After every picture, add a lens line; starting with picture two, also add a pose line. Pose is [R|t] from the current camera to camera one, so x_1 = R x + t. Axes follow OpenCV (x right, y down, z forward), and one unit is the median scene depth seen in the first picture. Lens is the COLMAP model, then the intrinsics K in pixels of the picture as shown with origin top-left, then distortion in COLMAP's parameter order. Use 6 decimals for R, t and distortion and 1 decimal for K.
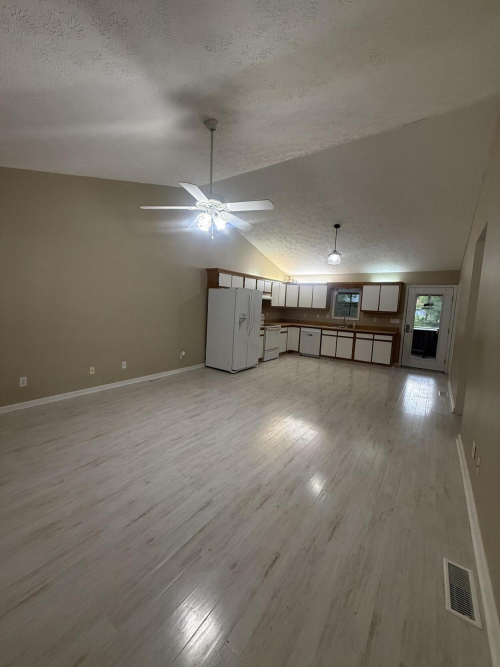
lens RADIAL K [[266.5, 0, 250.1], [0, 266.5, 330.5], [0, 0, 1]] dist [-0.000060, 0.000483]
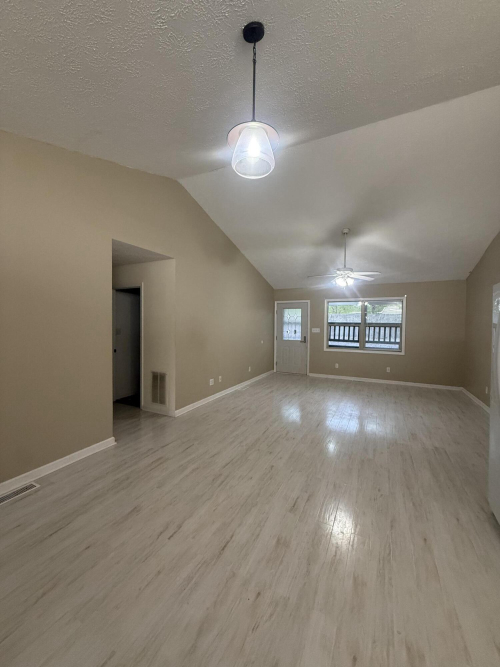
lens RADIAL K [[266.5, 0, 250.8], [0, 266.5, 332.9], [0, 0, 1]] dist [-0.000060, 0.000483]
pose [[-0.986943, -0.052540, -0.152261, 0.302795], [-0.072153, 0.989366, 0.126291, -0.098240], [0.144007, 0.135628, -0.980238, 1.117777]]
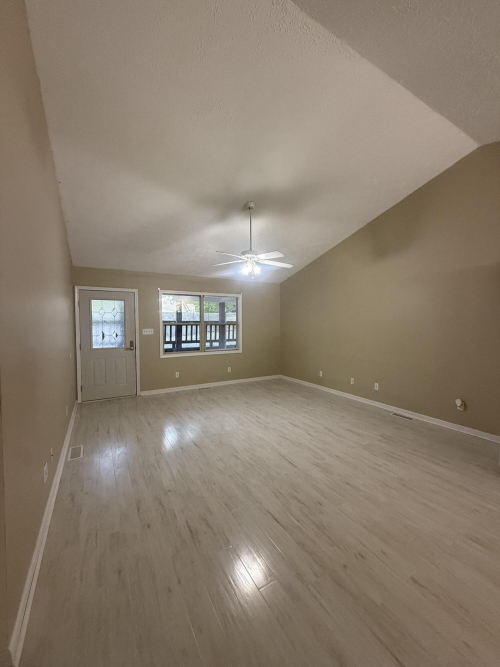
lens RADIAL K [[266.5, 0, 250.1], [0, 266.5, 331.1], [0, 0, 1]] dist [-0.000060, 0.000483]
pose [[-0.424915, -0.014907, -0.905110, 0.471956], [-0.105407, 0.993878, 0.033116, -0.046546], [0.899075, 0.109477, -0.423885, 0.674144]]
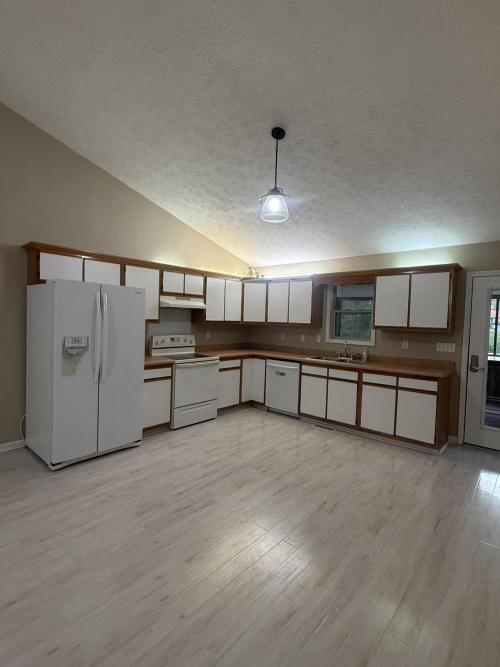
lens RADIAL K [[326.5, 0, 250.7], [0, 326.5, 332.4], [0, 0, 1]] dist [0.000687, 0.000630]
pose [[0.993657, -0.012142, -0.111797, 0.287085], [0.004964, 0.997921, -0.064265, -0.029064], [0.112345, 0.063302, 0.991651, 0.415413]]
